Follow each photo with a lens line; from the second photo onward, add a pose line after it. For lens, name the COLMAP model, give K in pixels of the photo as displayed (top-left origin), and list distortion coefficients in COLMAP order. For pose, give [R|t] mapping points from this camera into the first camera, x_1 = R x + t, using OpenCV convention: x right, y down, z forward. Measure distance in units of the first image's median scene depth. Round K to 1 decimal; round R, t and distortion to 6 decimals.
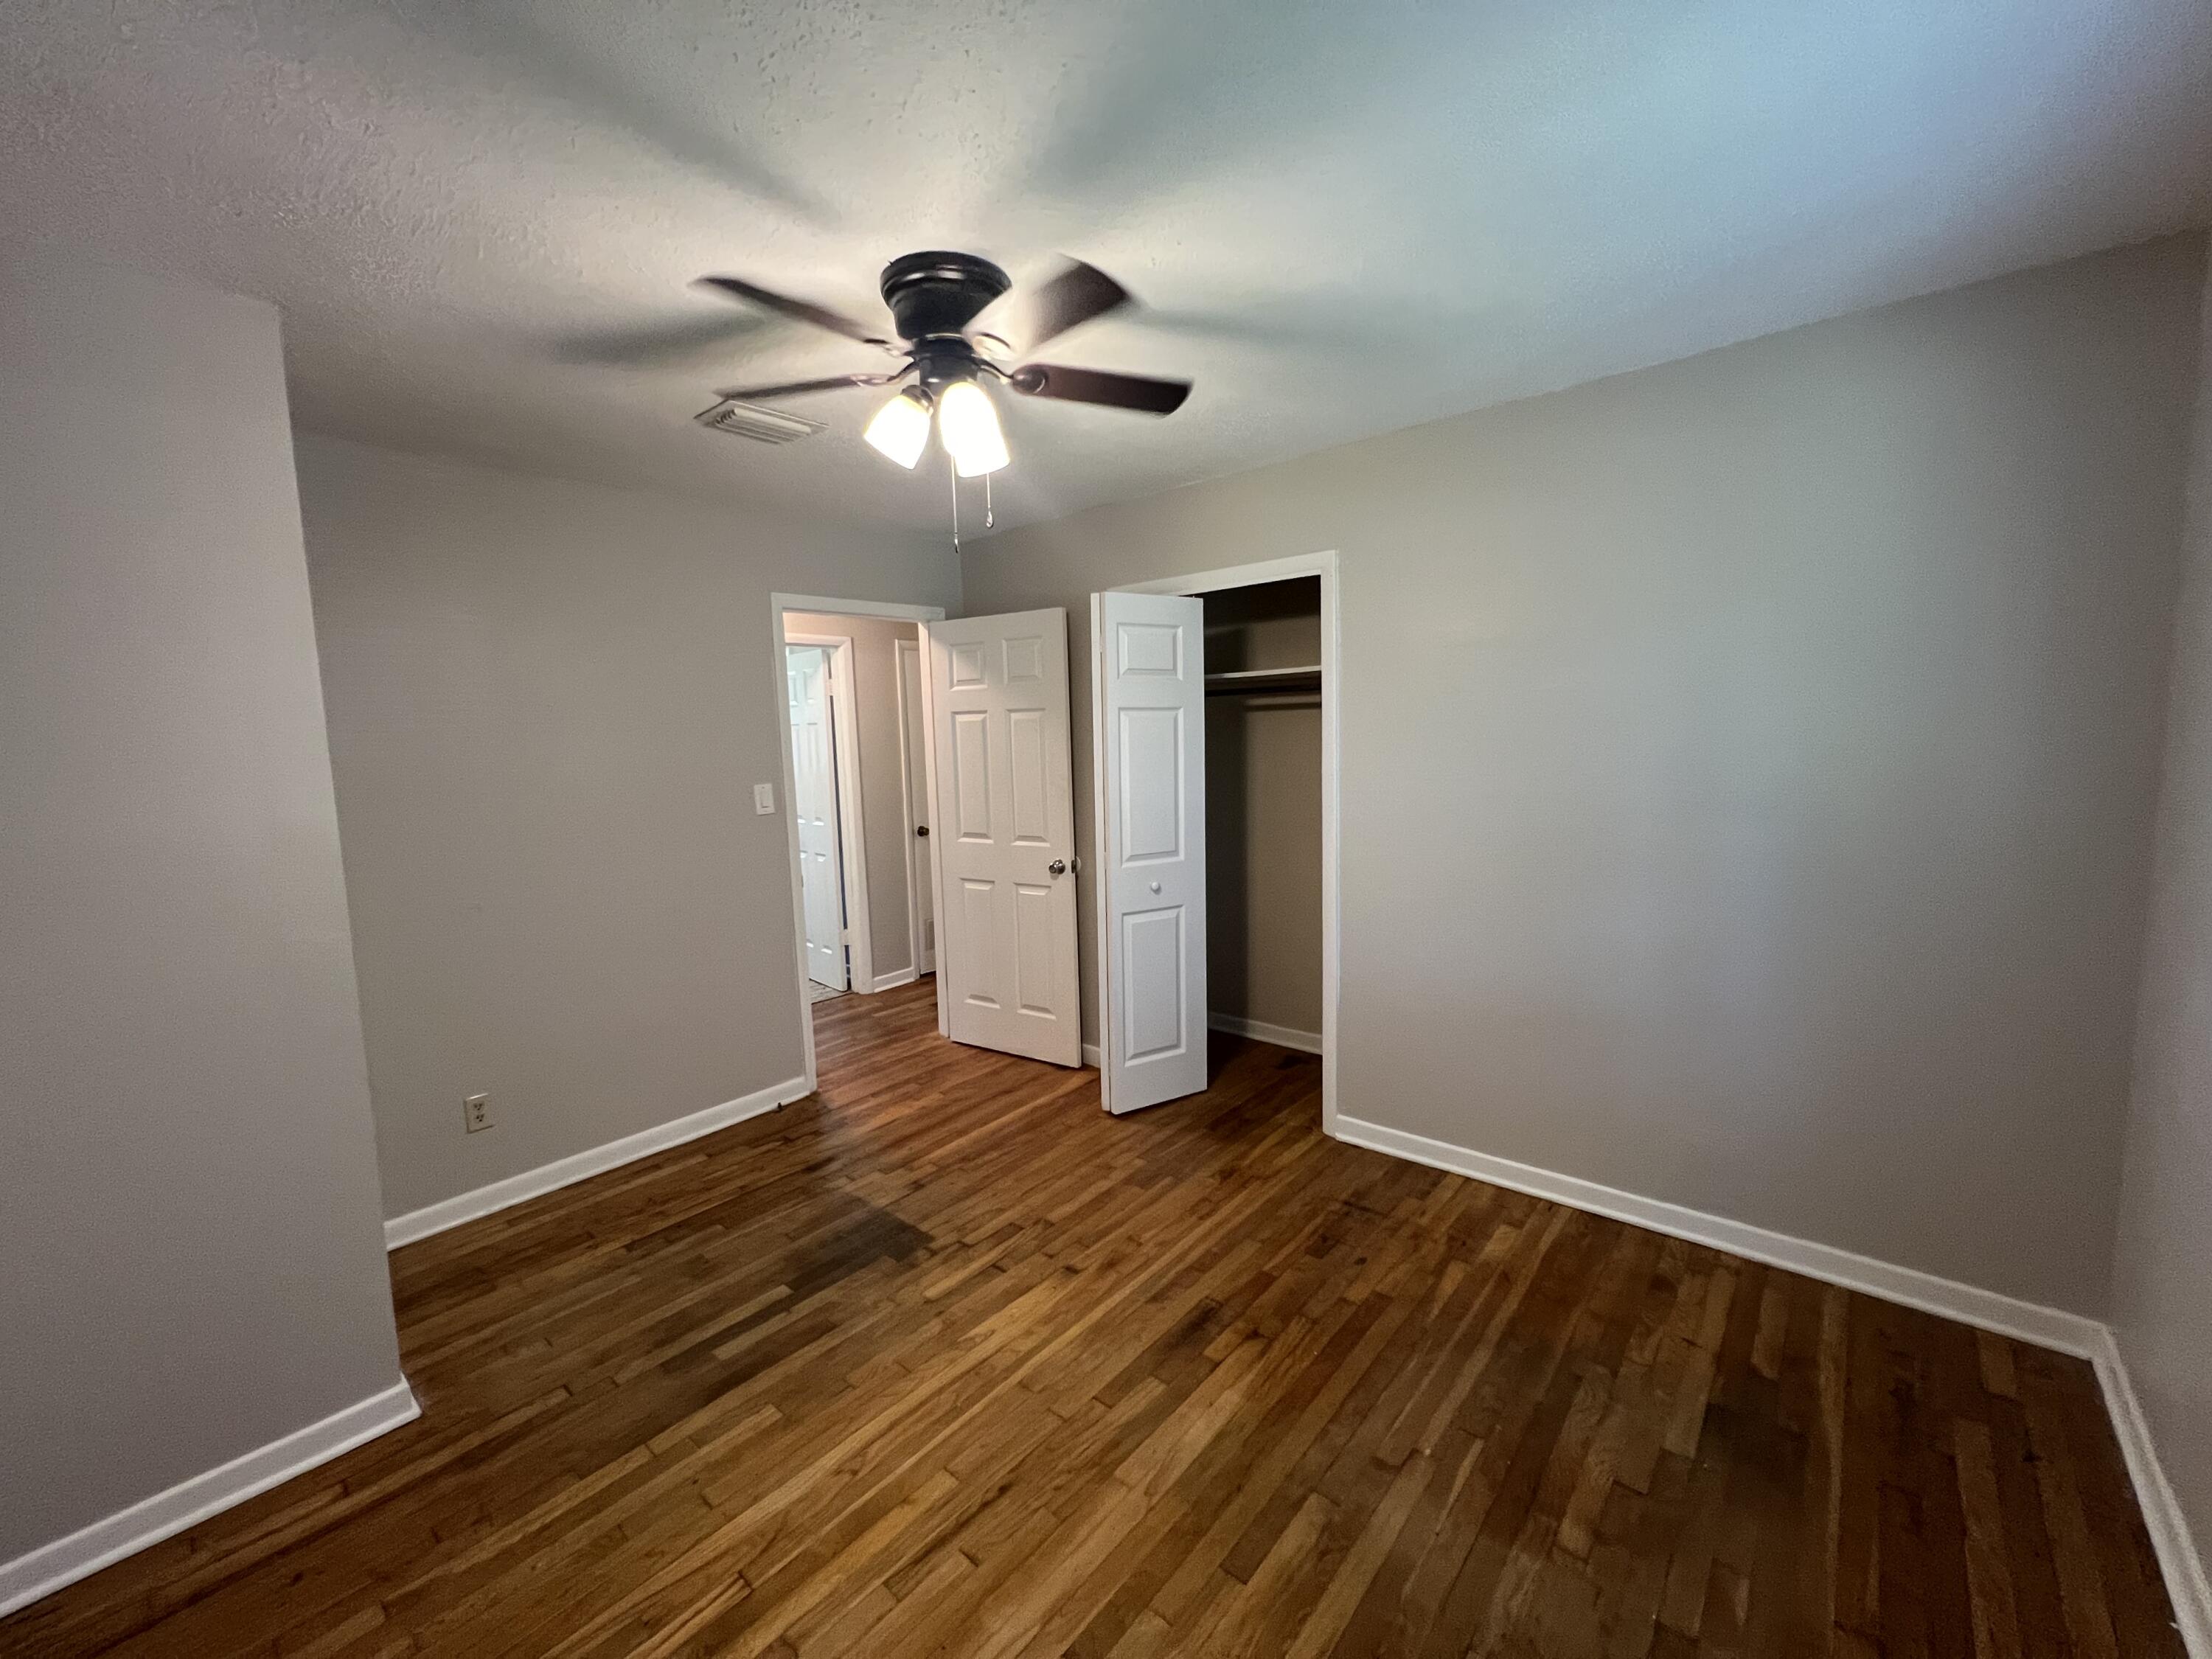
lens RADIAL K [[888.3, 0, 1105.5], [0, 888.3, 830.8], [0, 0, 1]] dist [-0.005991, 0.001944]
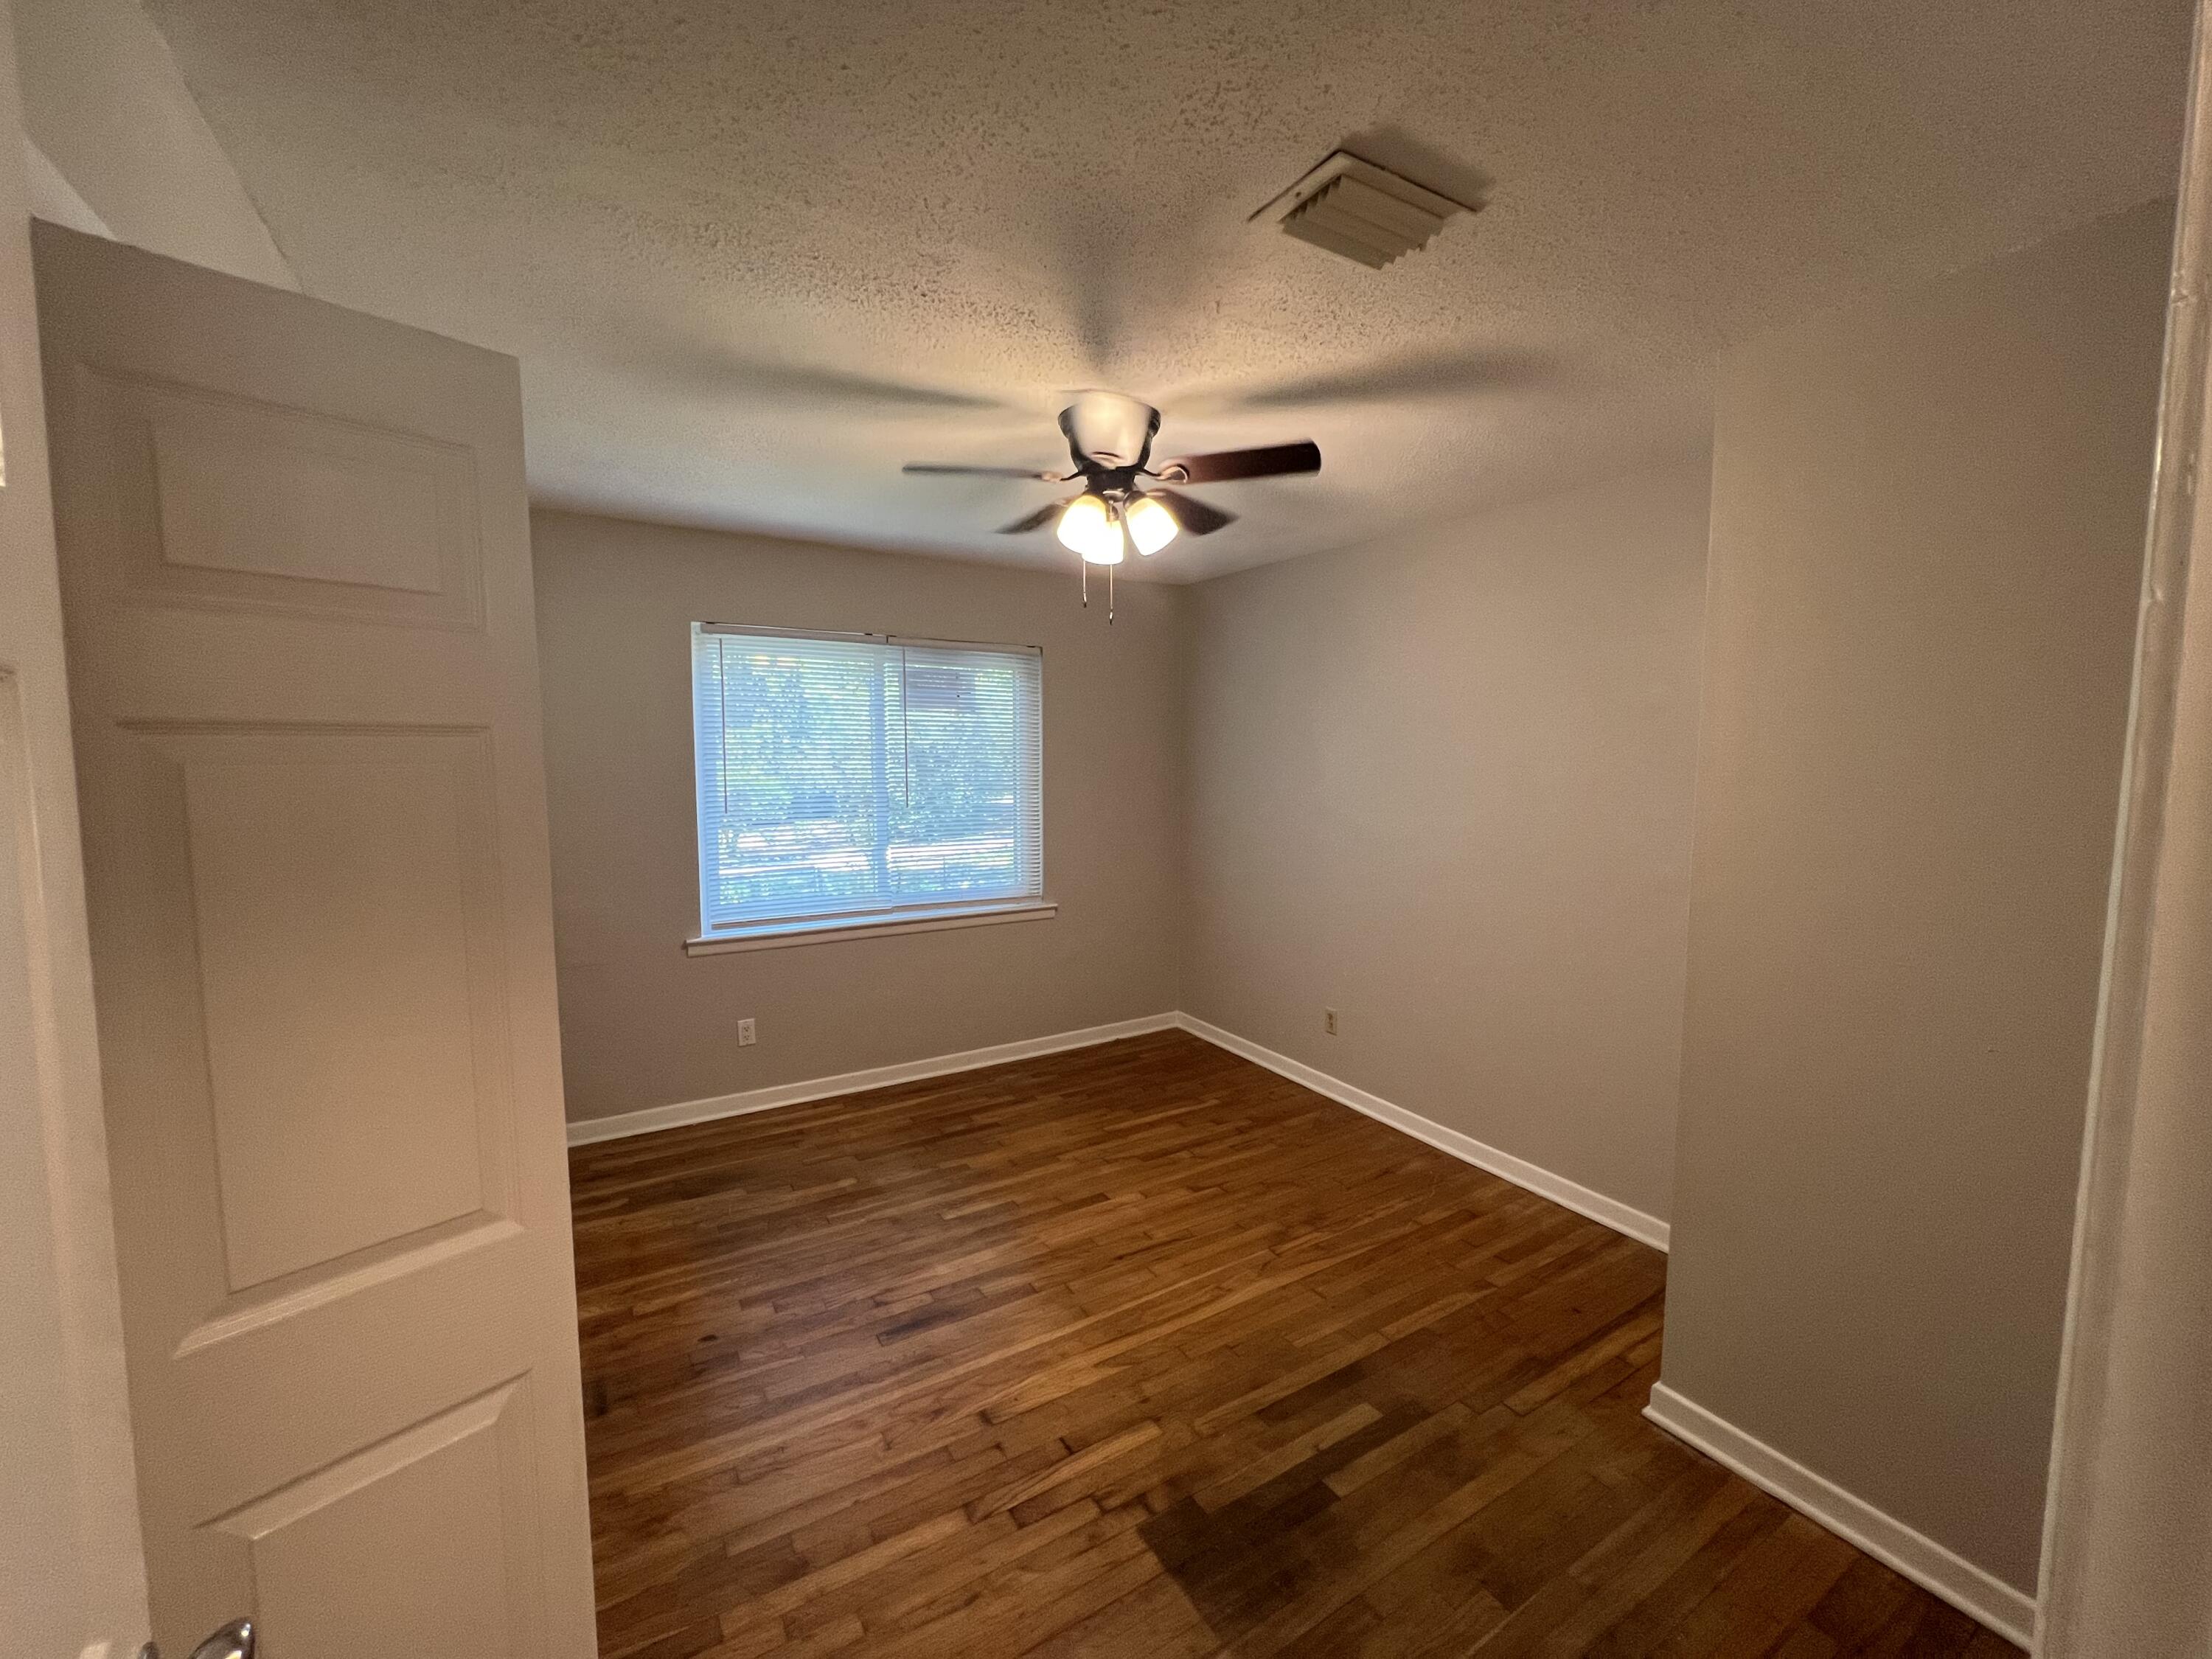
lens RADIAL K [[888.3, 0, 1102.1], [0, 888.3, 827.1], [0, 0, 1]] dist [-0.005991, 0.001944]
pose [[-0.950320, -0.002236, 0.311267, -0.429075], [0.057347, 0.981600, 0.182136, -0.206343], [-0.305946, 0.190938, -0.932705, 1.757284]]
